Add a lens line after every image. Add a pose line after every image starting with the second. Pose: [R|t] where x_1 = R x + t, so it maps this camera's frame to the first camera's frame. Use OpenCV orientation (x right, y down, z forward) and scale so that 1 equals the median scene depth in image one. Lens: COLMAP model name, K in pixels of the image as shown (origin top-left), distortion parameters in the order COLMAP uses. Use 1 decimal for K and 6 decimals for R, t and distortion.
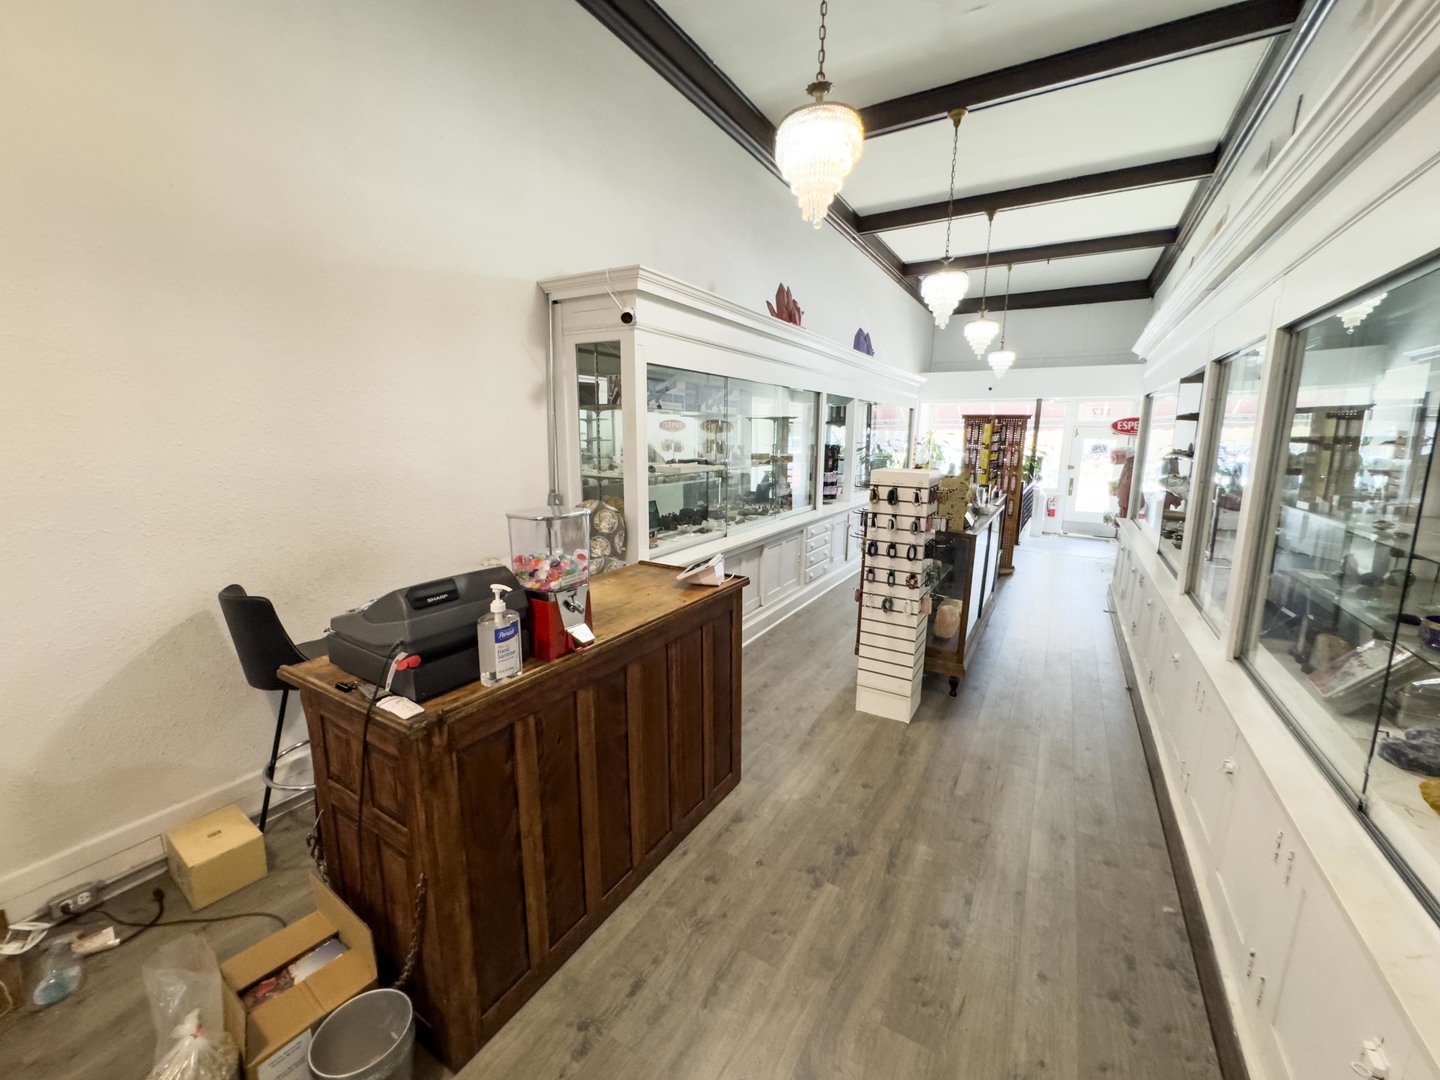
lens RADIAL K [[578.8, 0, 695.1], [0, 578.8, 539.3], [0, 0, 1]] dist [-0.001194, 0.000094]
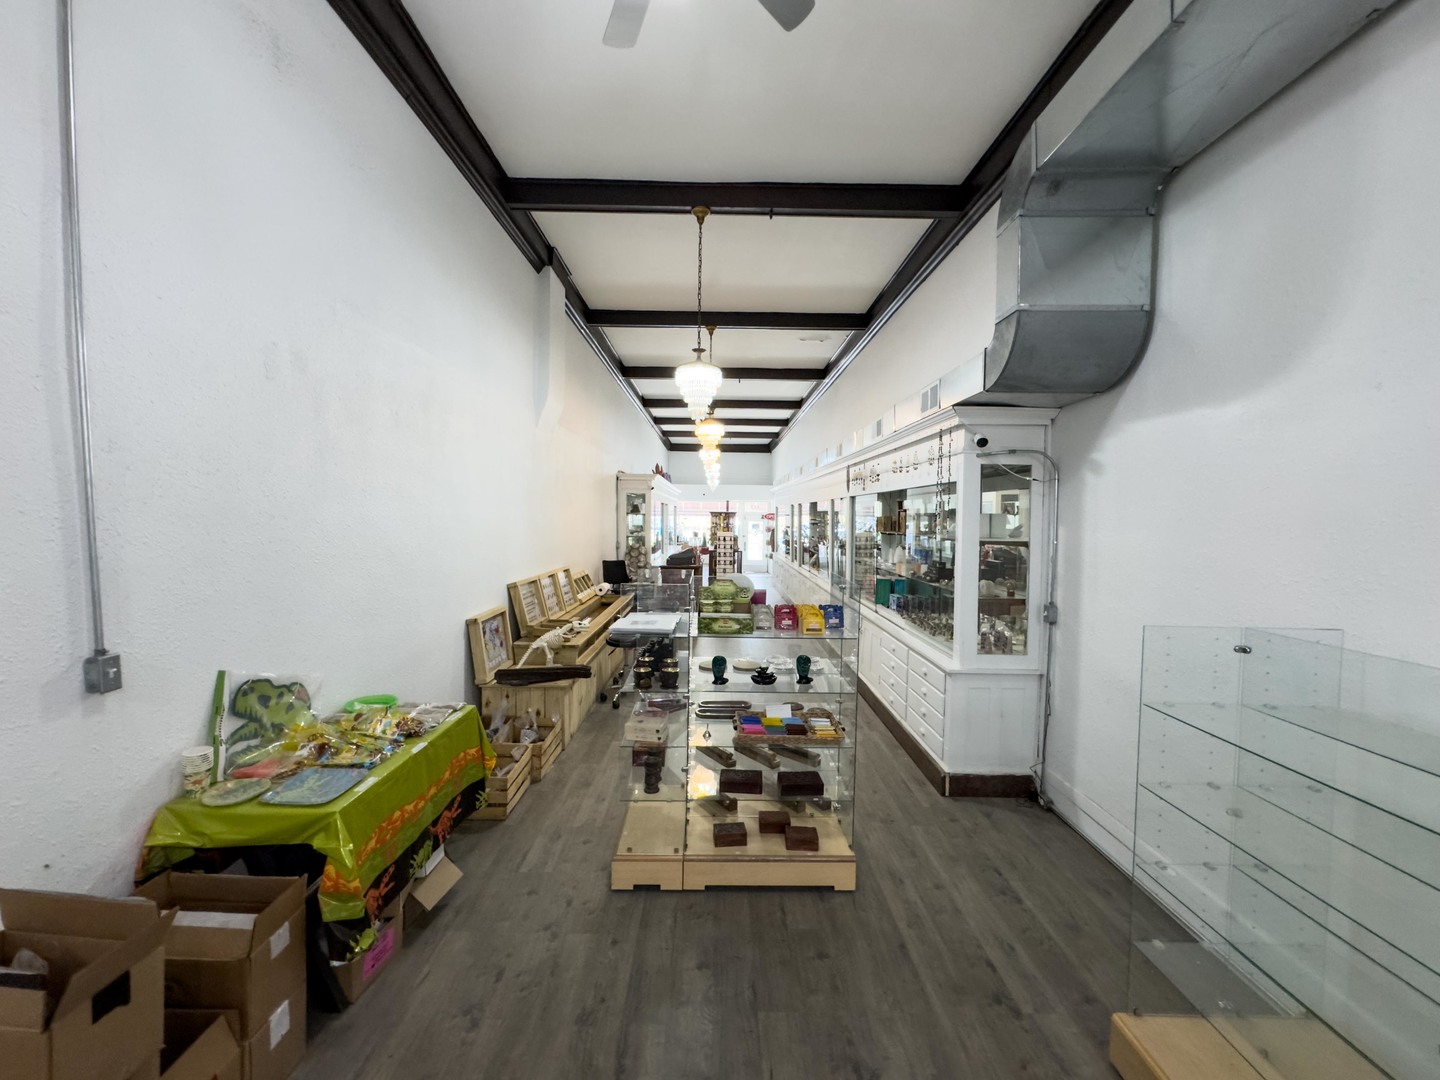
lens RADIAL K [[578.2, 0, 720.0], [0, 578.2, 540.0], [0, 0, 1]] dist [0.142606, 0.000029]
pose [[0.842733, -0.023249, 0.537829, -0.744211], [0.096785, 0.989331, -0.108889, 0.146866], [-0.529560, 0.143819, 0.835992, -0.913052]]
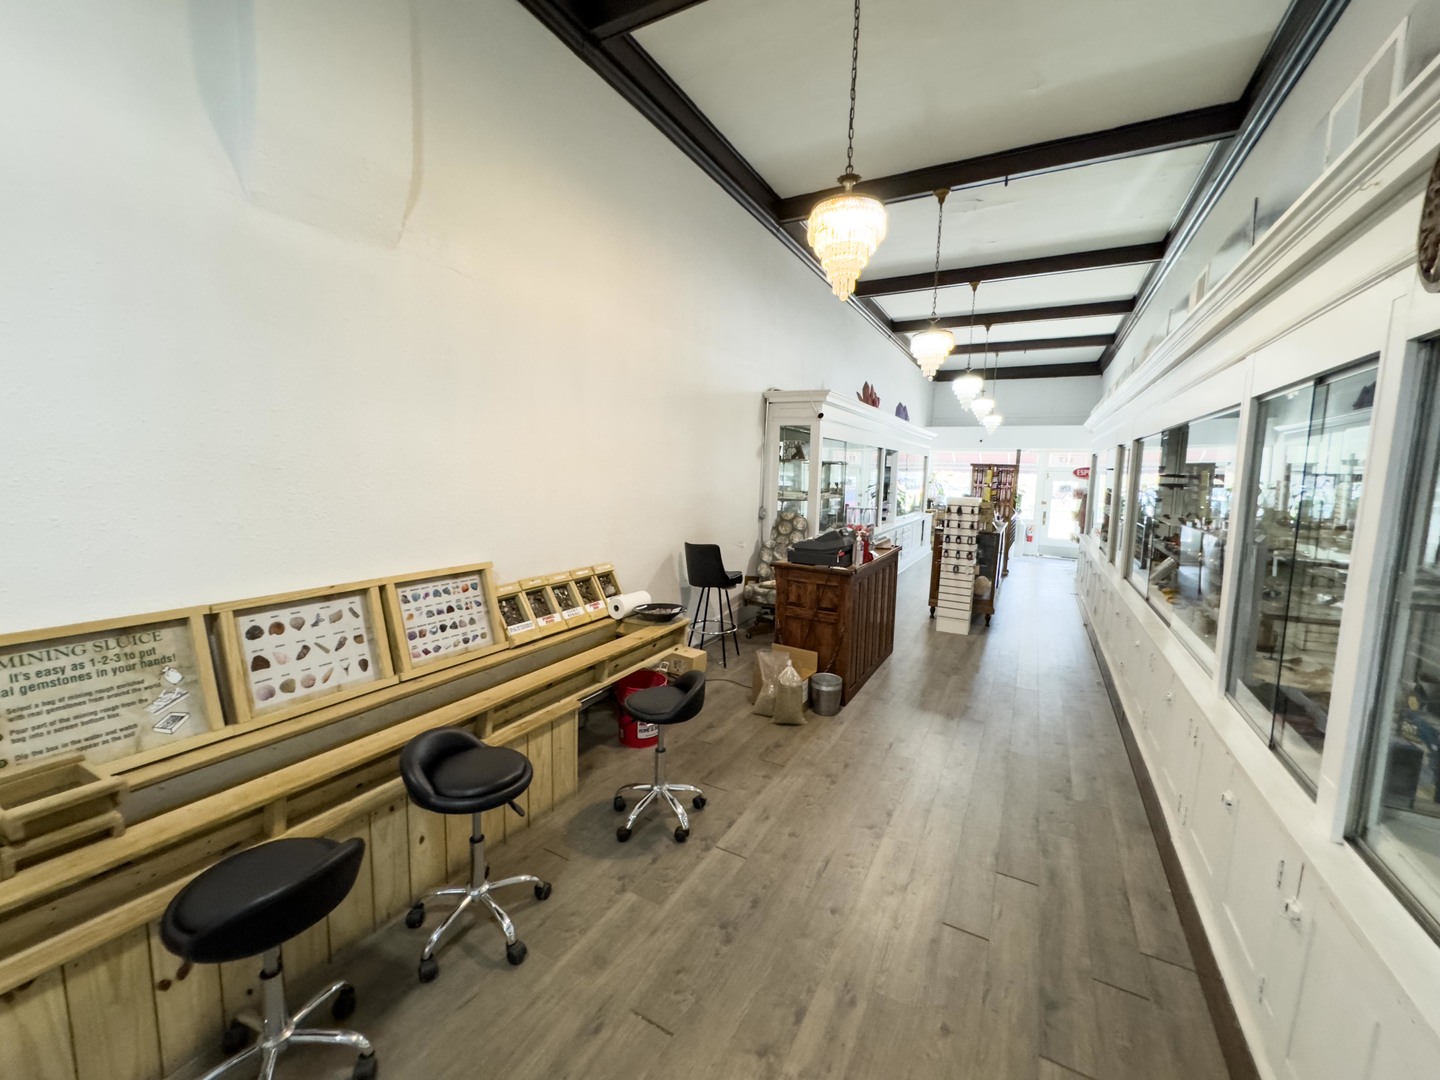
lens RADIAL K [[577.3, 0, 720.0], [0, 577.3, 540.0], [0, 0, 1]] dist [0.029440, 0.000027]
pose [[0.997431, 0.008675, 0.071108, -0.272645], [-0.004494, 0.998262, -0.058758, 0.064446], [-0.071494, 0.058288, 0.995736, -0.395798]]
